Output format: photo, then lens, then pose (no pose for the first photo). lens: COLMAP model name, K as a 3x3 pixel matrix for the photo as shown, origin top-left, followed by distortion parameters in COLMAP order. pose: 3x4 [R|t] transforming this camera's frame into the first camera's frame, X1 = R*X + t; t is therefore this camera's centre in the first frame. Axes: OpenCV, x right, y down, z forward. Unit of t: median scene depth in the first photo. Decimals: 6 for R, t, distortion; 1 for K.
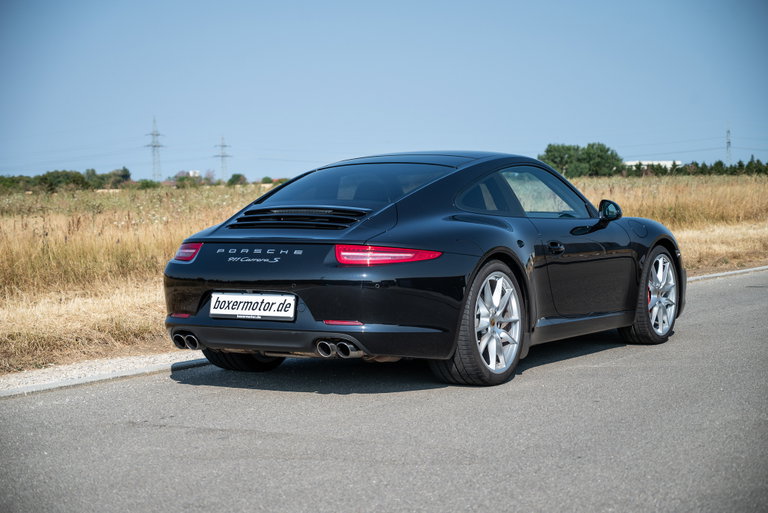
lens RADIAL K [[1610.5, 0, 384.0], [0, 1610.5, 256.5], [0, 0, 1]] dist [0.054959, 0.102987]
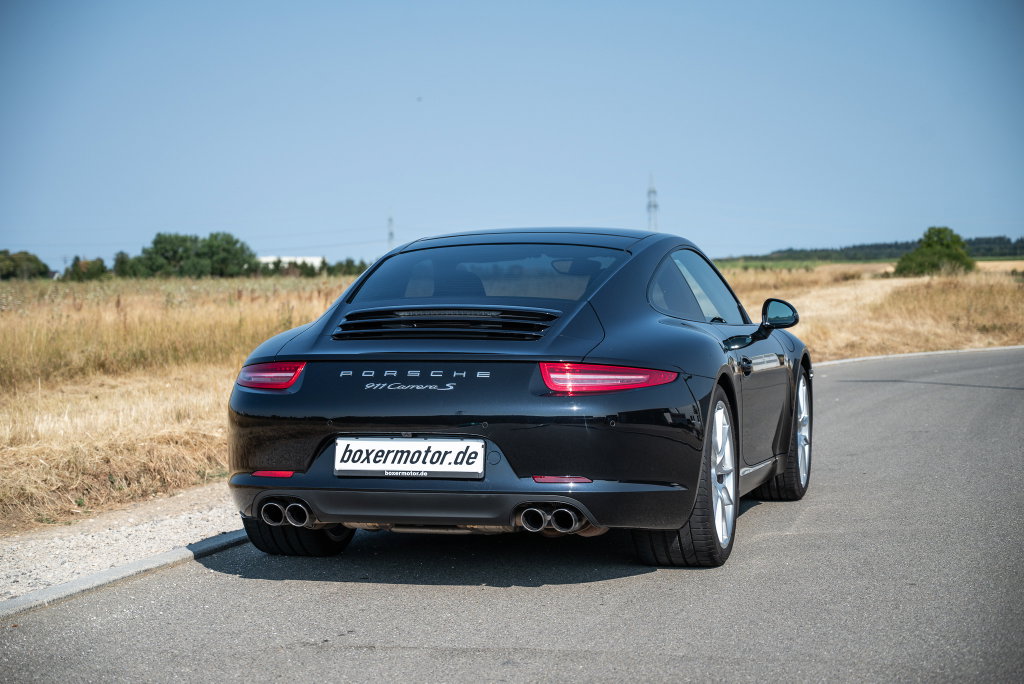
lens RADIAL K [[2147.3, 0, 512.0], [0, 2147.3, 342.0], [0, 0, 1]] dist [0.054959, 0.102987]
pose [[0.960302, -0.003864, 0.278937, -0.275890], [0.009410, 0.999784, -0.018548, 0.000481], [-0.278805, 0.020437, 0.960130, 0.141825]]
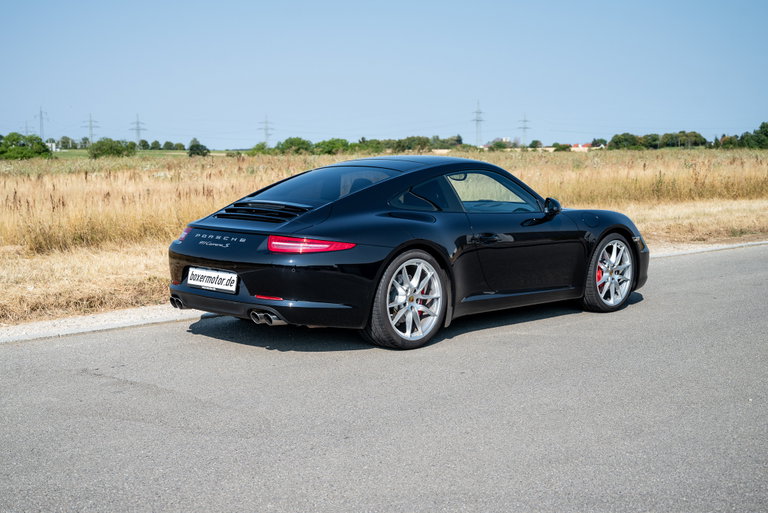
lens RADIAL K [[1098.1, 0, 373.3], [0, 1098.1, 257.9], [0, 0, 1]] dist [0.013466, 0.039300]
pose [[0.968821, 0.042131, -0.244154, 0.249199], [-0.028043, 0.997750, 0.060895, -0.042660], [0.246170, -0.052149, 0.967823, 0.173739]]
